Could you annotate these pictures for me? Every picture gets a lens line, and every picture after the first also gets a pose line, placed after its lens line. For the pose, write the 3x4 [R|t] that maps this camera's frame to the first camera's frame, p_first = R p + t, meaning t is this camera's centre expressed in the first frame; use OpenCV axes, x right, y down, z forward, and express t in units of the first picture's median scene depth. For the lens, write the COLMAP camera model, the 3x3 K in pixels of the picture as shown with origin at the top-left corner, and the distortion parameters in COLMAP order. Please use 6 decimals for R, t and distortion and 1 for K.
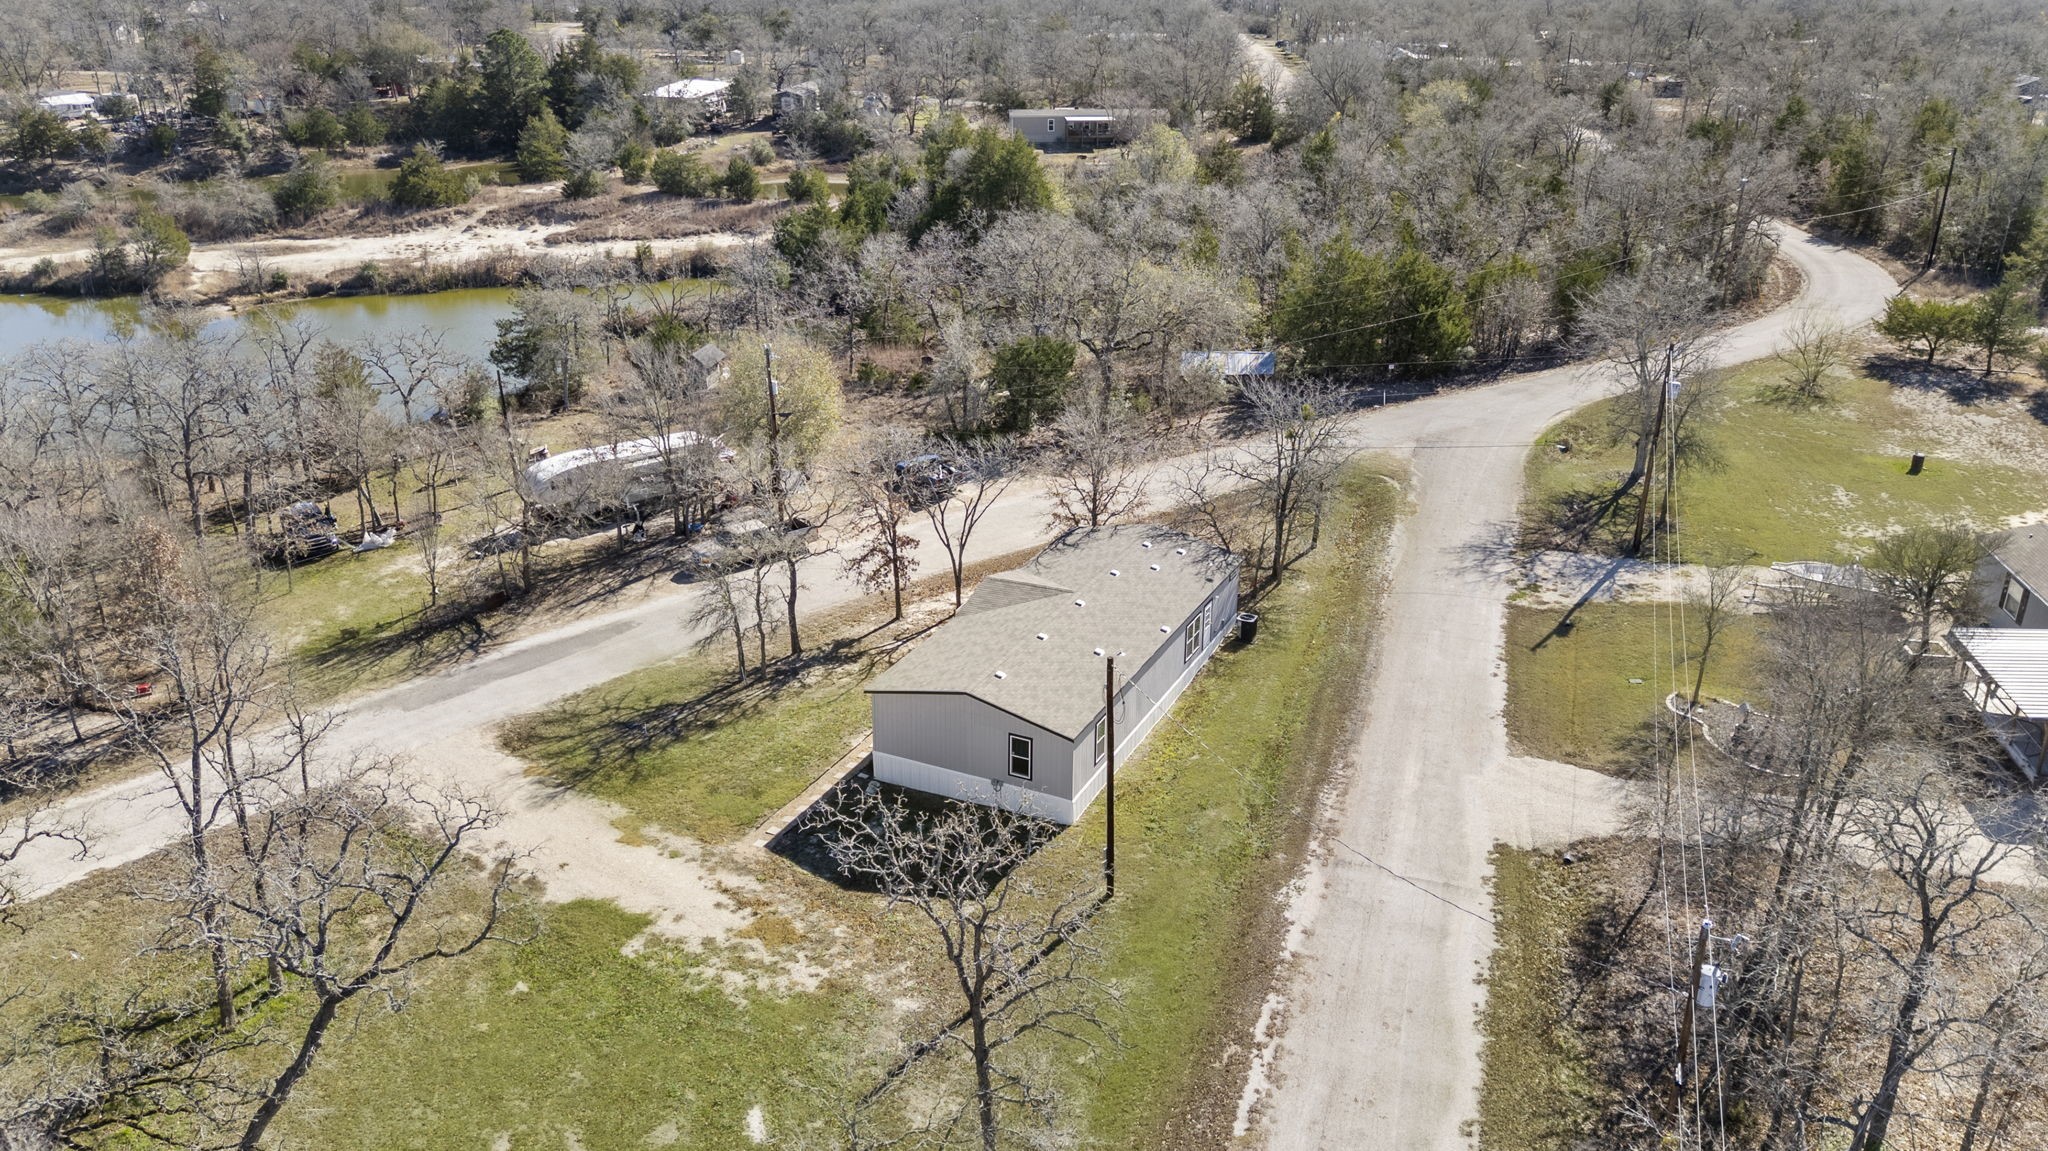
lens RADIAL K [[1526.4, 0, 1024.0], [0, 1526.4, 575.5], [0, 0, 1]] dist [0.105940, -0.111766]
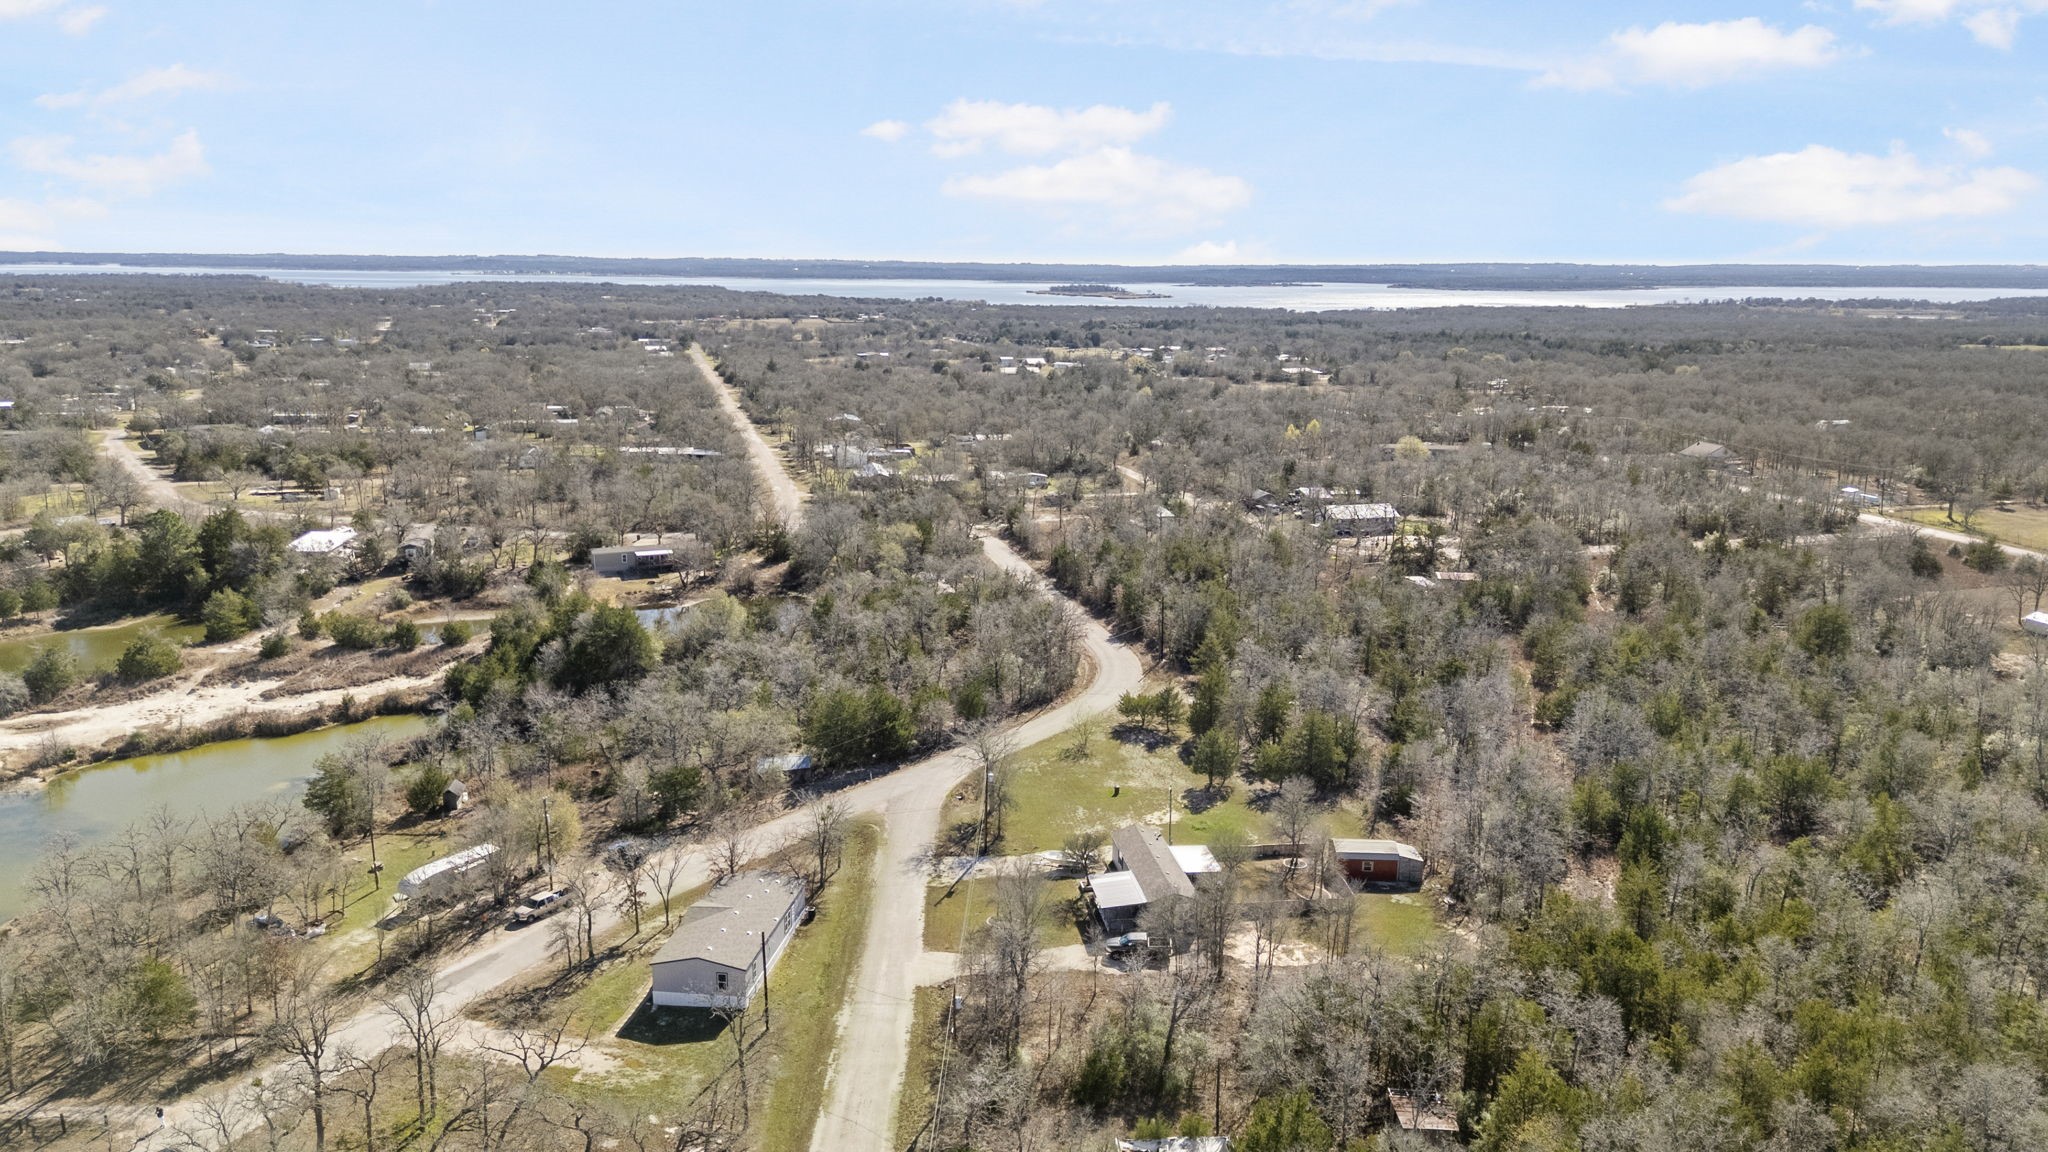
lens RADIAL K [[1526.4, 0, 1024.0], [0, 1526.4, 576.0], [0, 0, 1]] dist [0.105940, -0.111766]
pose [[0.950766, -0.064293, 0.303167, -0.166228], [0.118373, 0.979412, -0.163525, -0.035232], [-0.286411, 0.191361, 0.938802, -1.034337]]
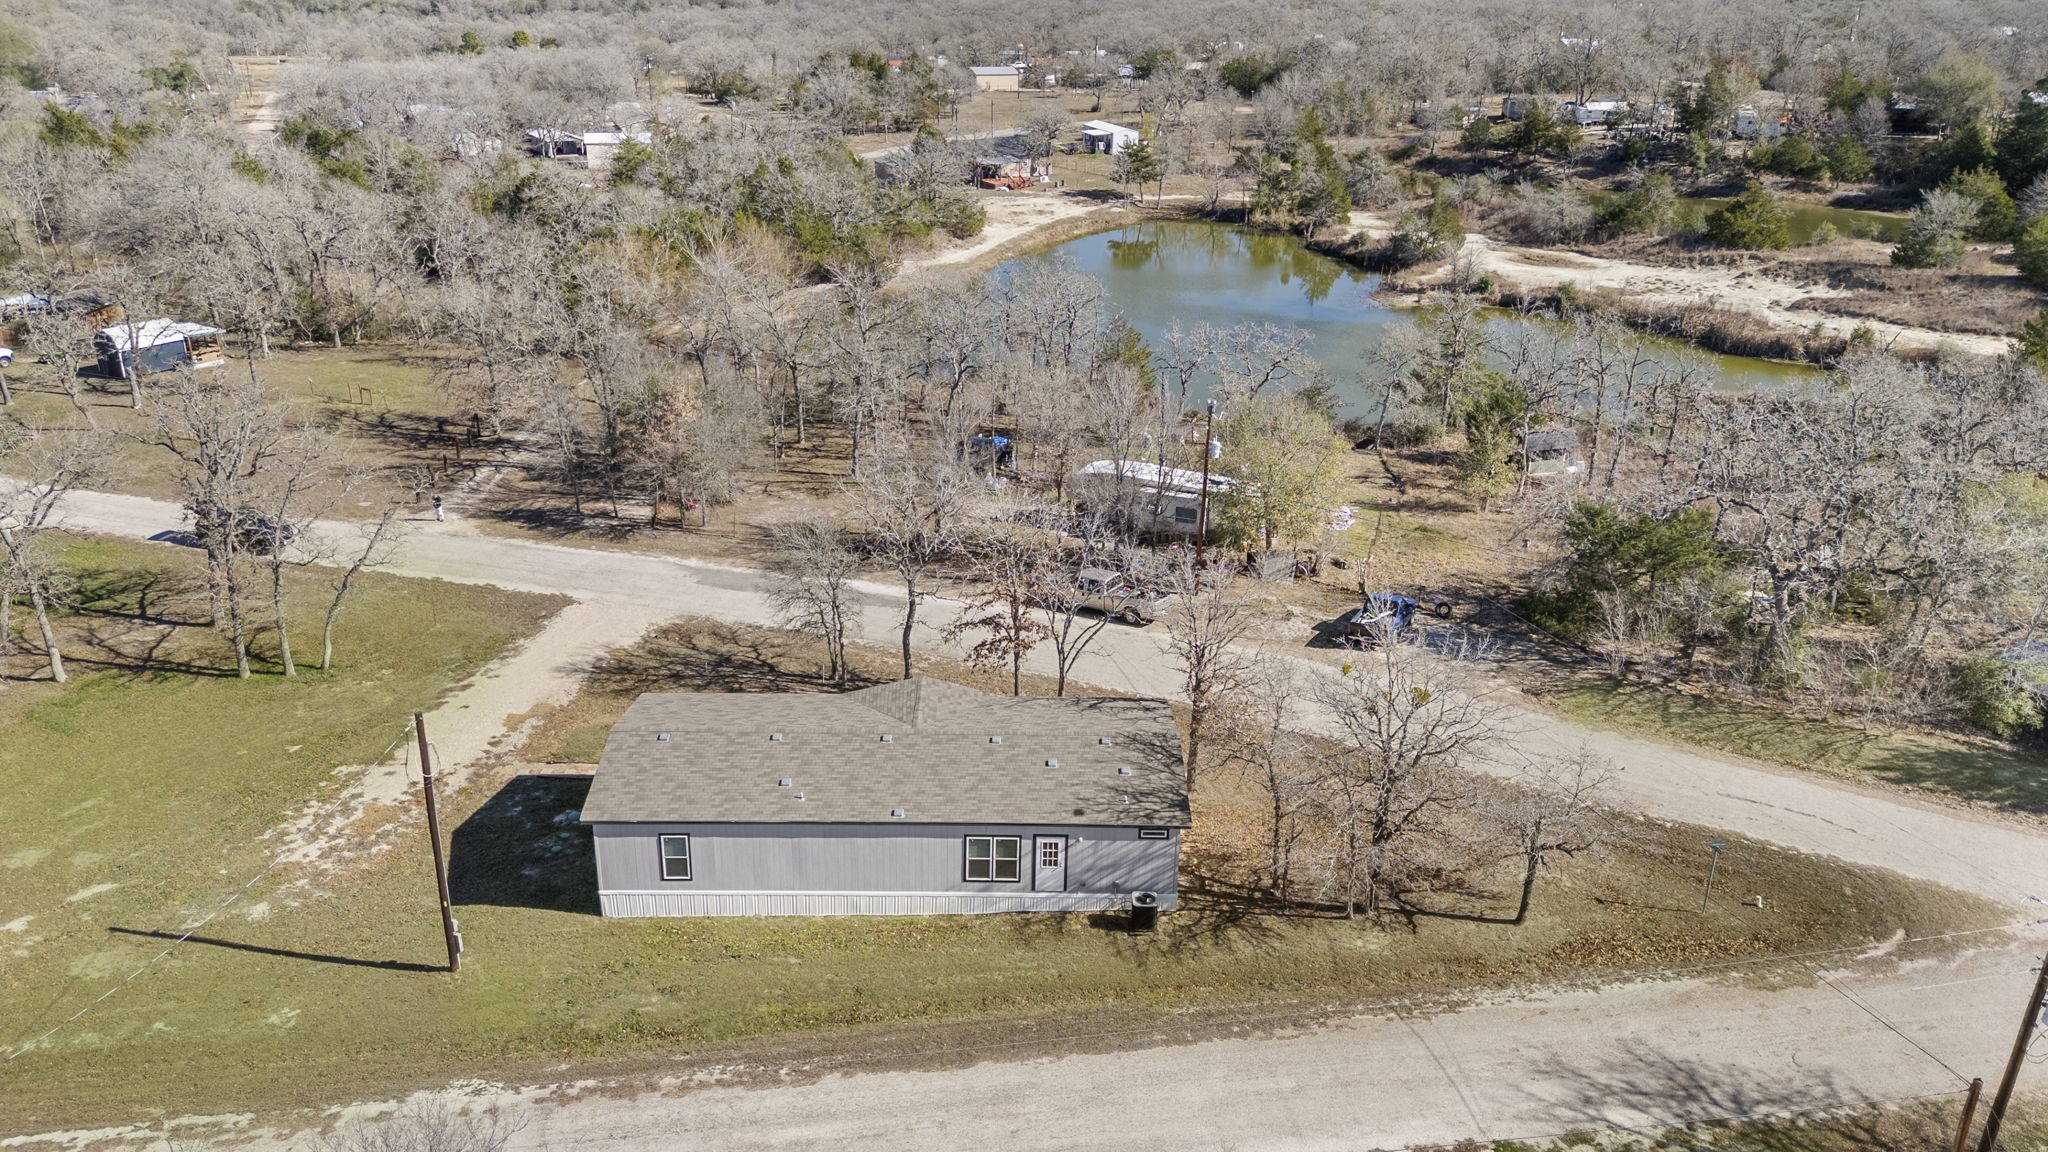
lens RADIAL K [[1517.9, 0, 1032.8], [0, 1517.9, 576.0], [0, 0, 1]] dist [0.096429, -0.093019]
pose [[0.445187, 0.350796, -0.823863, 0.558024], [-0.358605, 0.912909, 0.194934, -0.195177], [0.820494, 0.208659, 0.532213, 0.465927]]
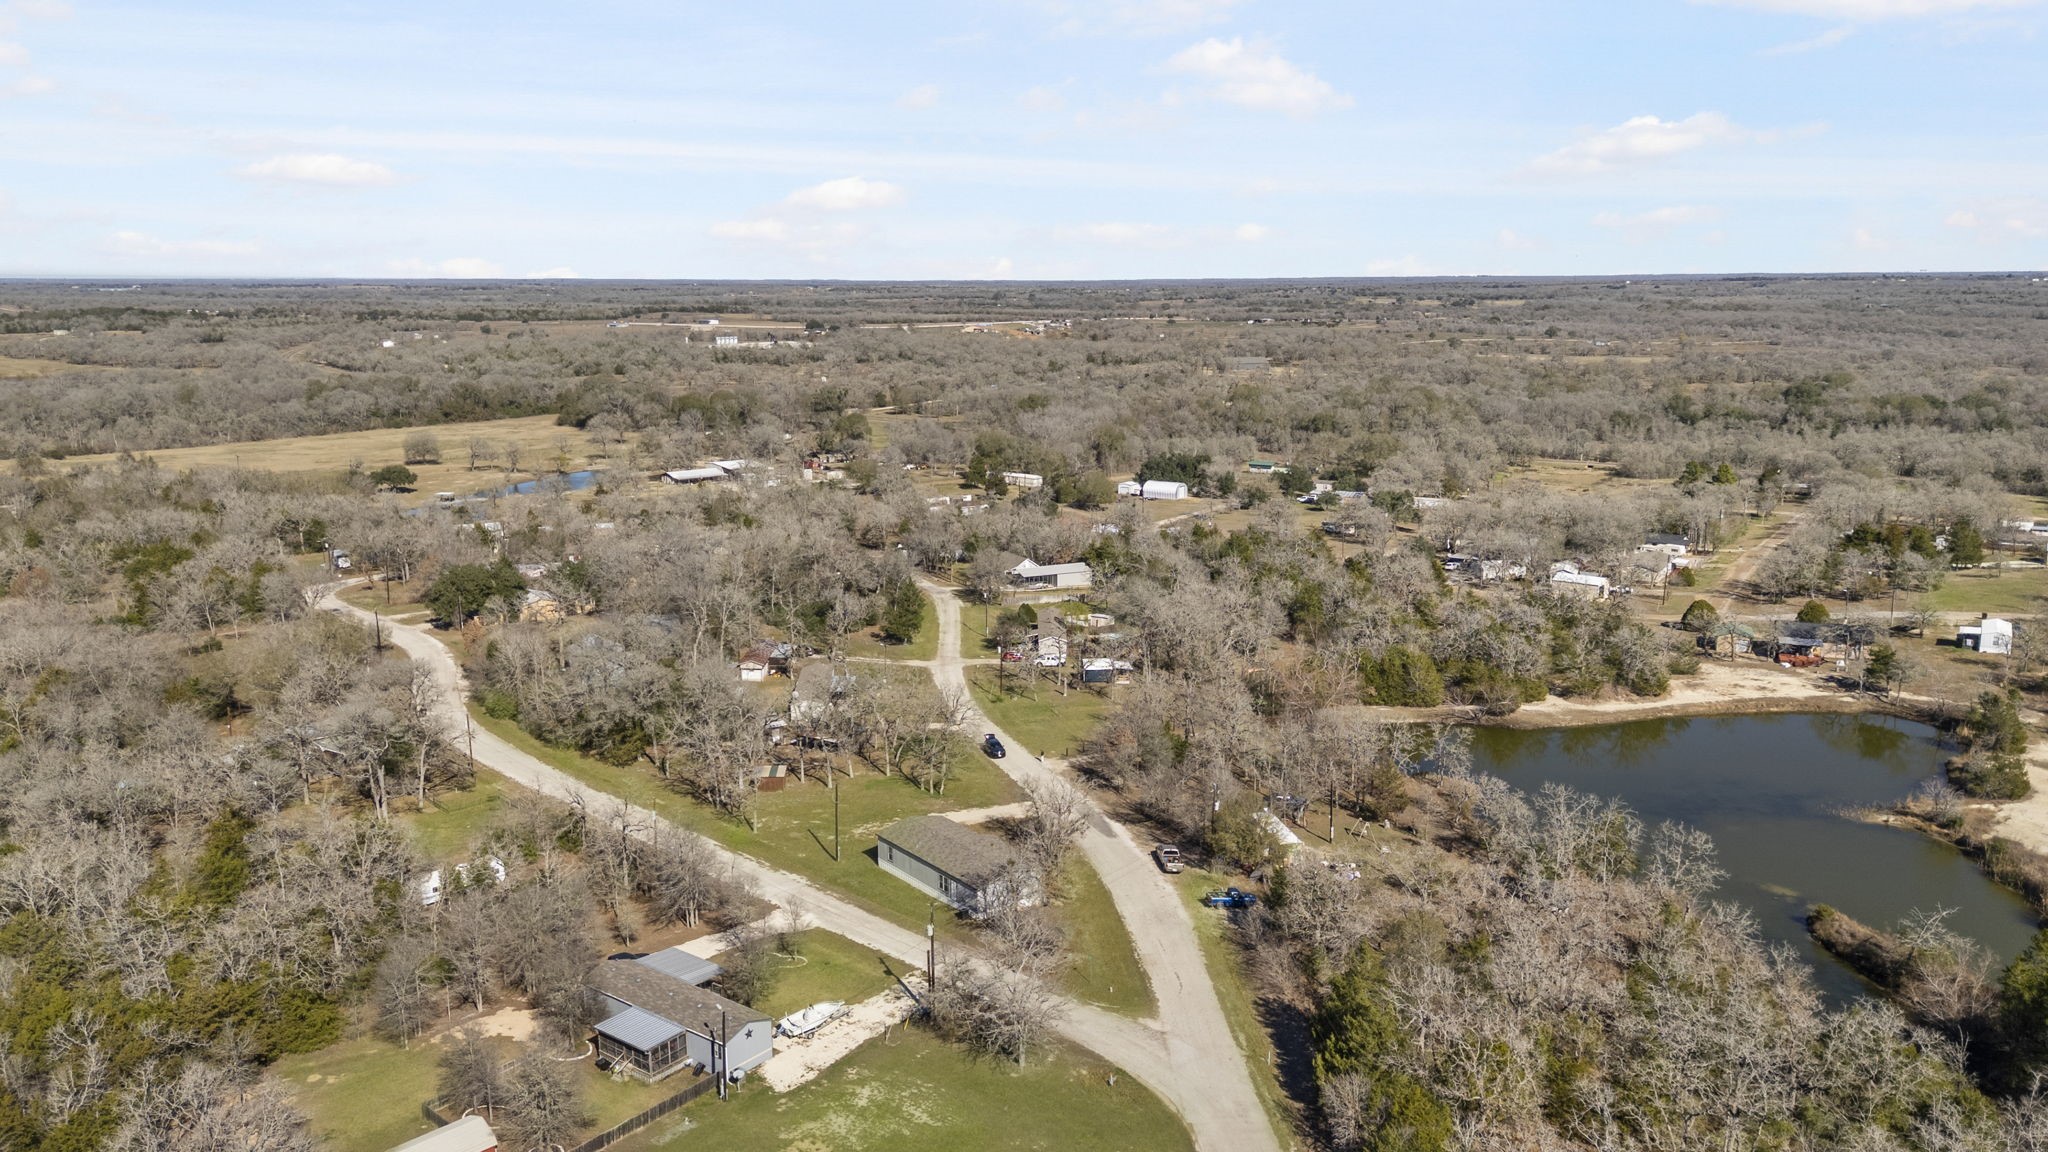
lens RADIAL K [[1517.9, 0, 1032.8], [0, 1517.9, 576.0], [0, 0, 1]] dist [0.096429, -0.093019]
pose [[-0.453813, 0.172481, -0.874245, 1.642706], [-0.338785, 0.874022, 0.348297, -1.007039], [0.824183, 0.454243, -0.338209, 1.362054]]
